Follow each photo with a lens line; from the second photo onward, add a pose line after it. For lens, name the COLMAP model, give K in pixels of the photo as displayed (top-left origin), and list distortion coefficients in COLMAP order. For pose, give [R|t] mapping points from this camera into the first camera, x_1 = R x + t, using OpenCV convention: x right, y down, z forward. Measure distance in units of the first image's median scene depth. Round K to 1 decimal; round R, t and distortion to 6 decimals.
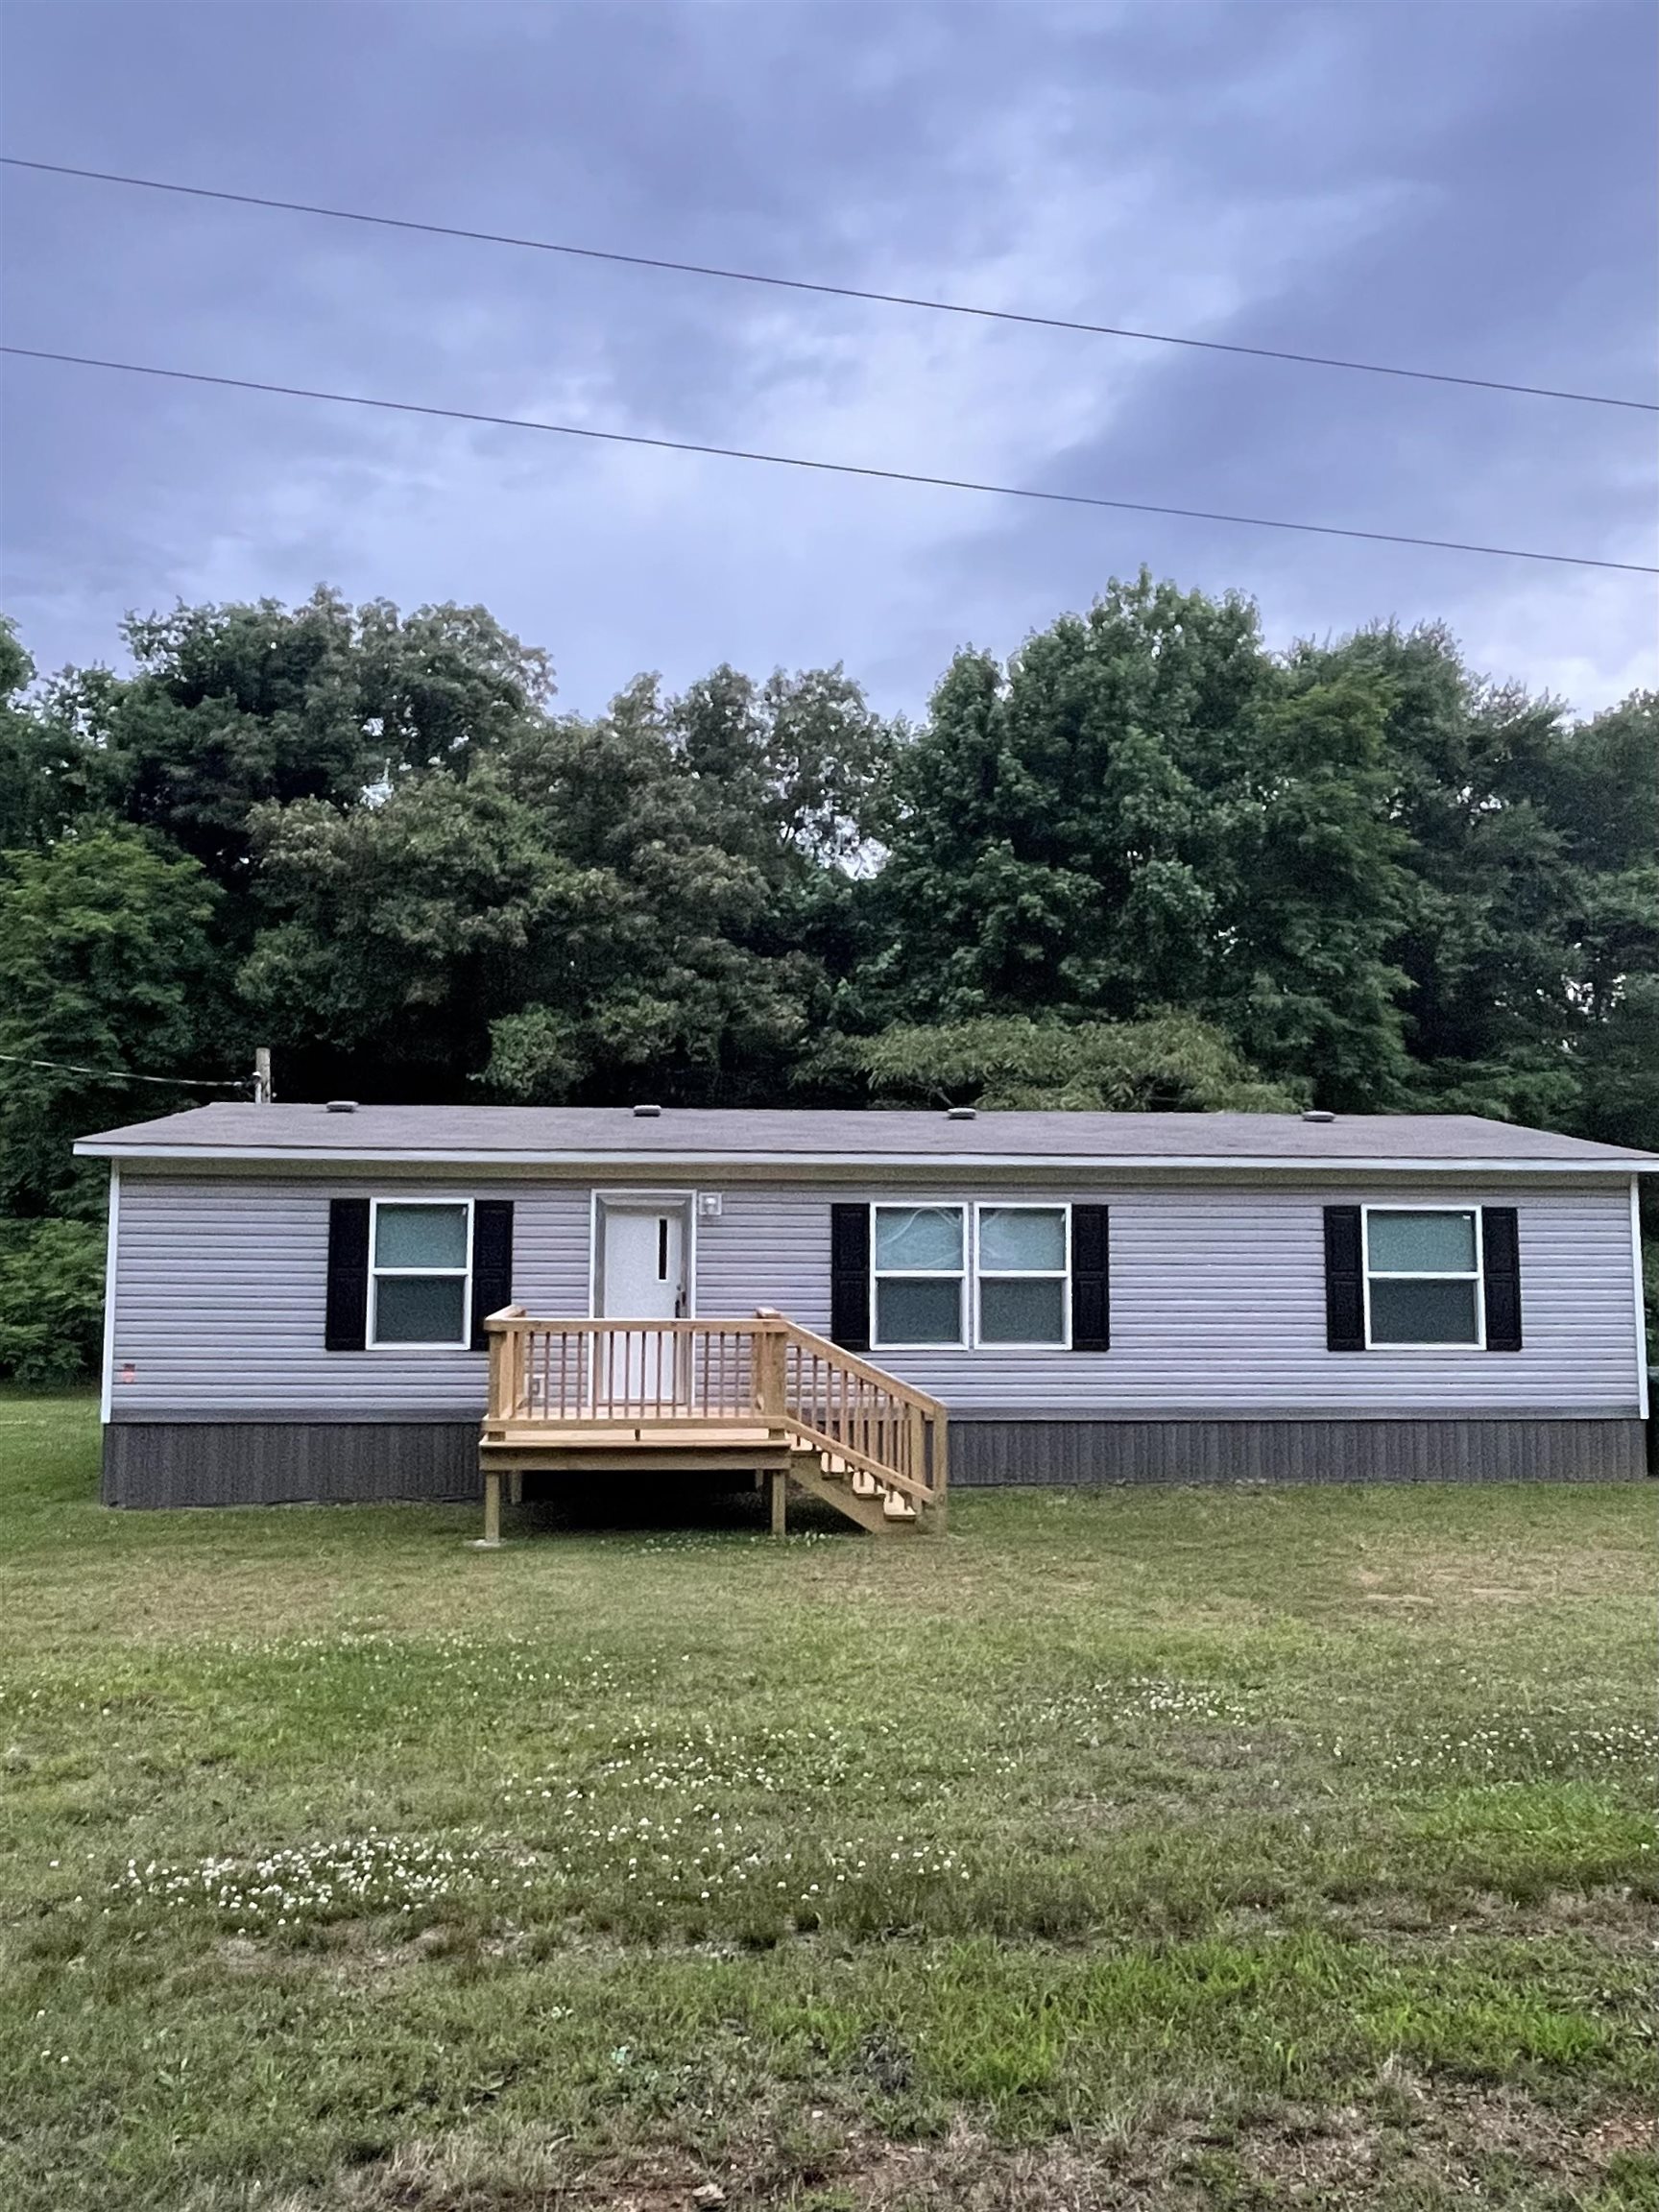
lens RADIAL K [[1564.9, 0, 844.4], [0, 1564.9, 1120.4], [0, 0, 1]] dist [-0.001865, 0.000156]
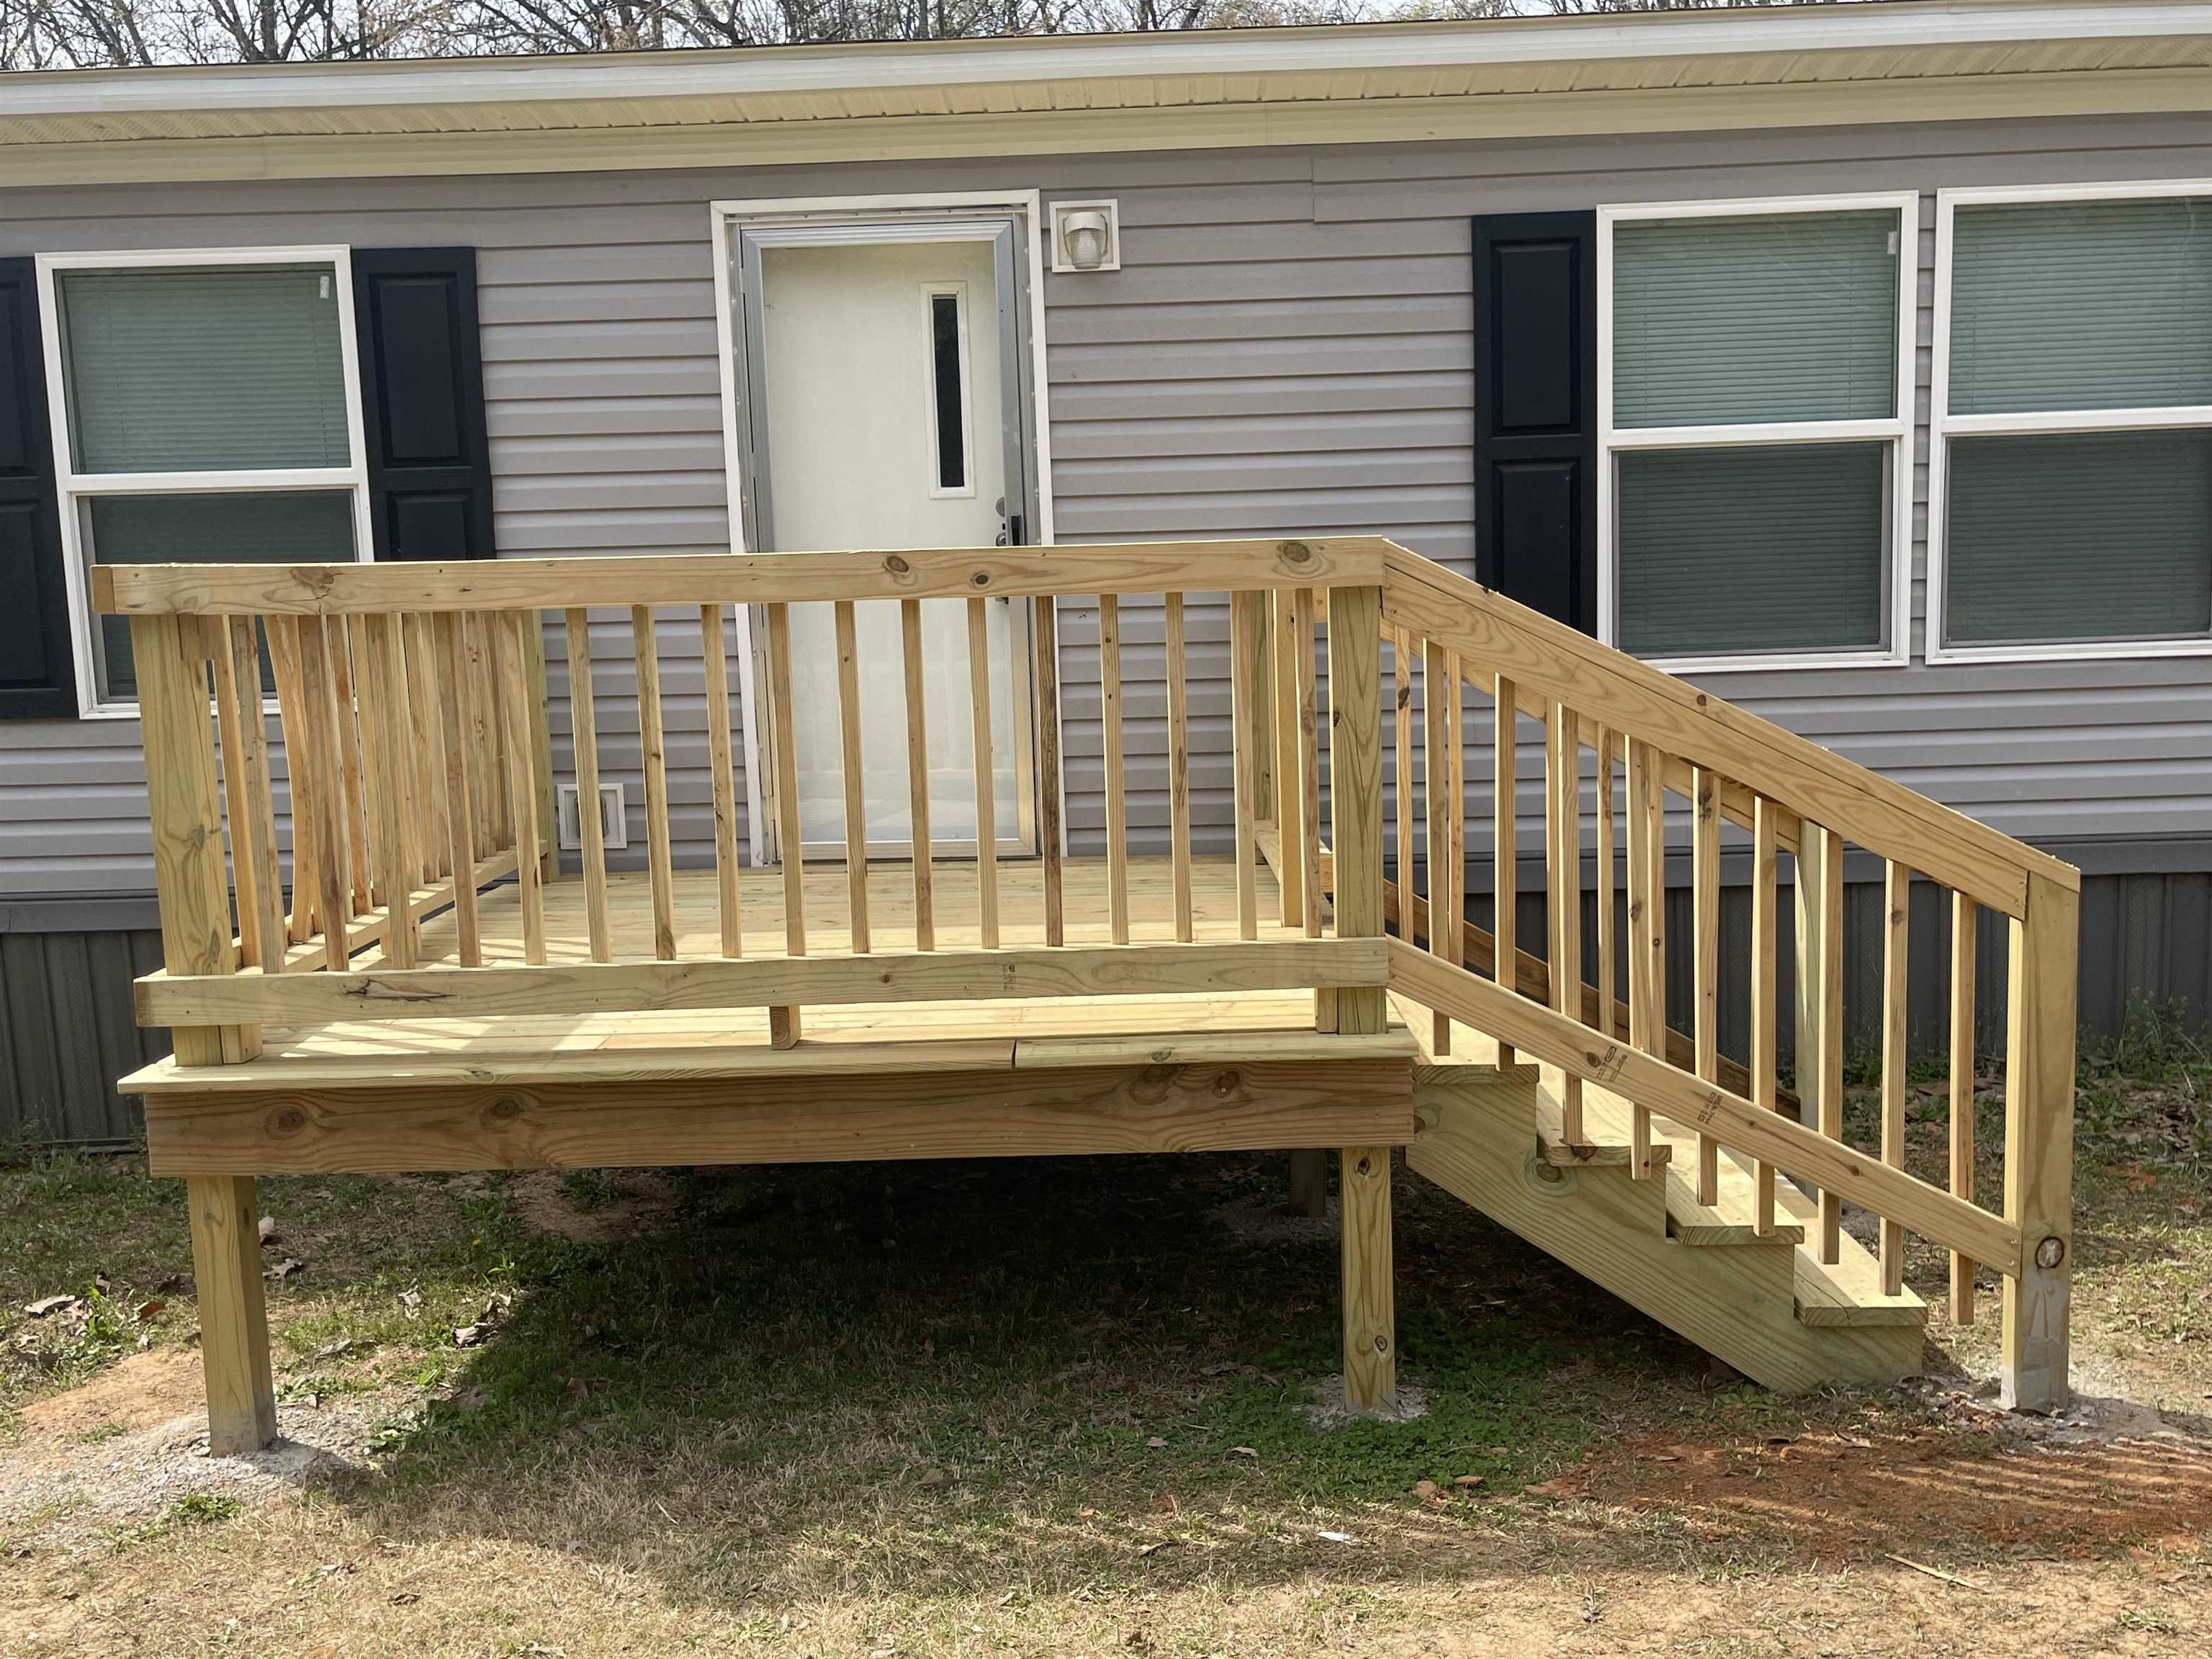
lens RADIAL K [[1986.0, 0, 1140.5], [0, 1986.0, 839.1], [0, 0, 1]] dist [0.054677, -0.014735]
pose [[0.994948, -0.023762, -0.097538, -0.038723], [0.042757, 0.979357, 0.197562, 0.095195], [0.090830, -0.200735, 0.975426, 0.591531]]
